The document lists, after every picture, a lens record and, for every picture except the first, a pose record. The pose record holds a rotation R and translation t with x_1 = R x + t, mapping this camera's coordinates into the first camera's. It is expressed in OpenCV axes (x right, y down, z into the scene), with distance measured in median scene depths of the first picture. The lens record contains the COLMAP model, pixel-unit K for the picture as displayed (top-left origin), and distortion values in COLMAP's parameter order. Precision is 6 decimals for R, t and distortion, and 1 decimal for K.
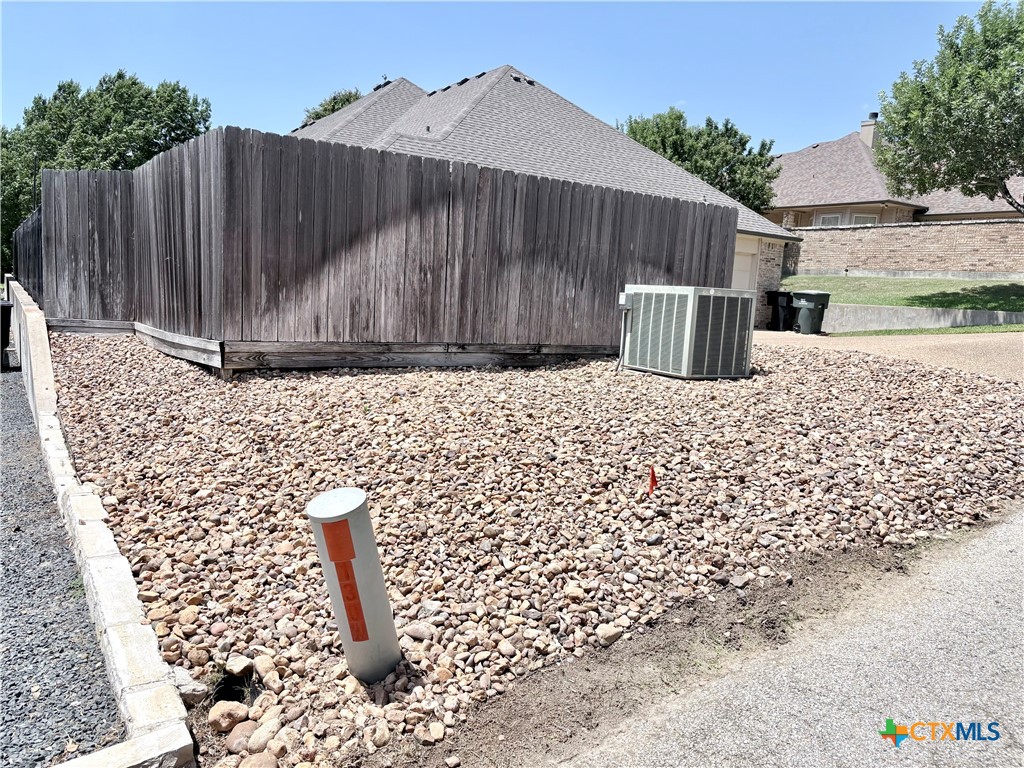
lens RADIAL K [[766.8, 0, 512.0], [0, 766.8, 384.0], [0, 0, 1]] dist [0.095136, -0.148959]
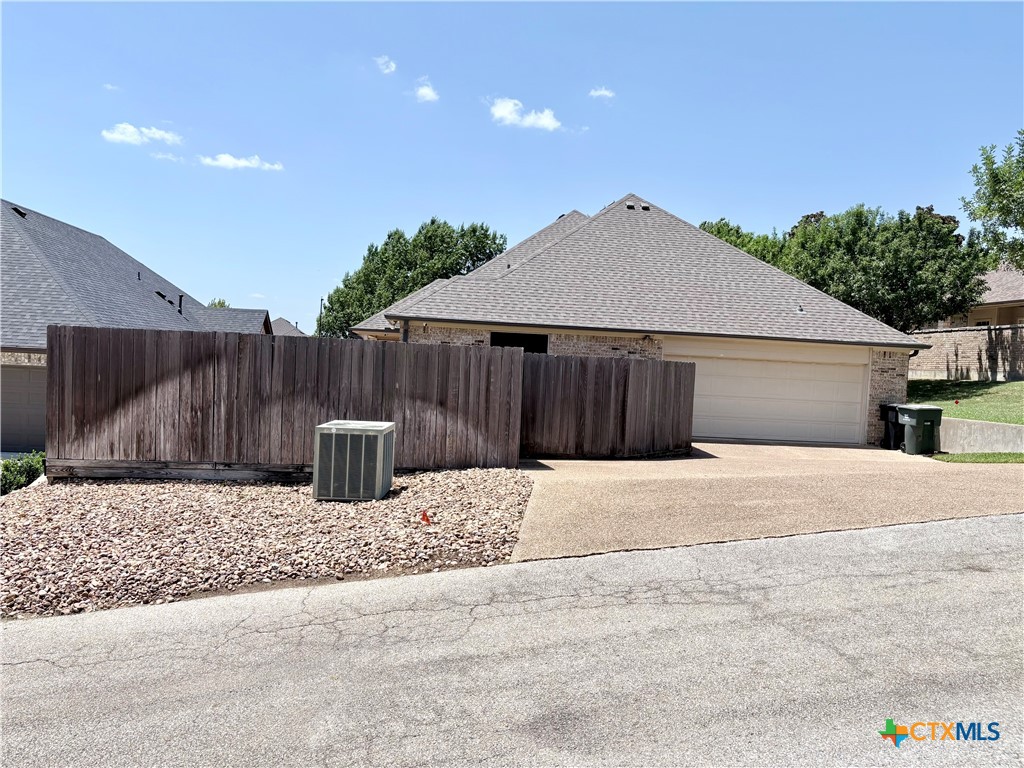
lens RADIAL K [[766.8, 0, 512.0], [0, 766.8, 384.0], [0, 0, 1]] dist [0.095136, -0.148959]
pose [[0.891097, -0.008077, -0.453740, 1.012726], [-0.047593, 0.992665, -0.111138, -0.064363], [0.451310, 0.120629, 0.884177, 0.014577]]
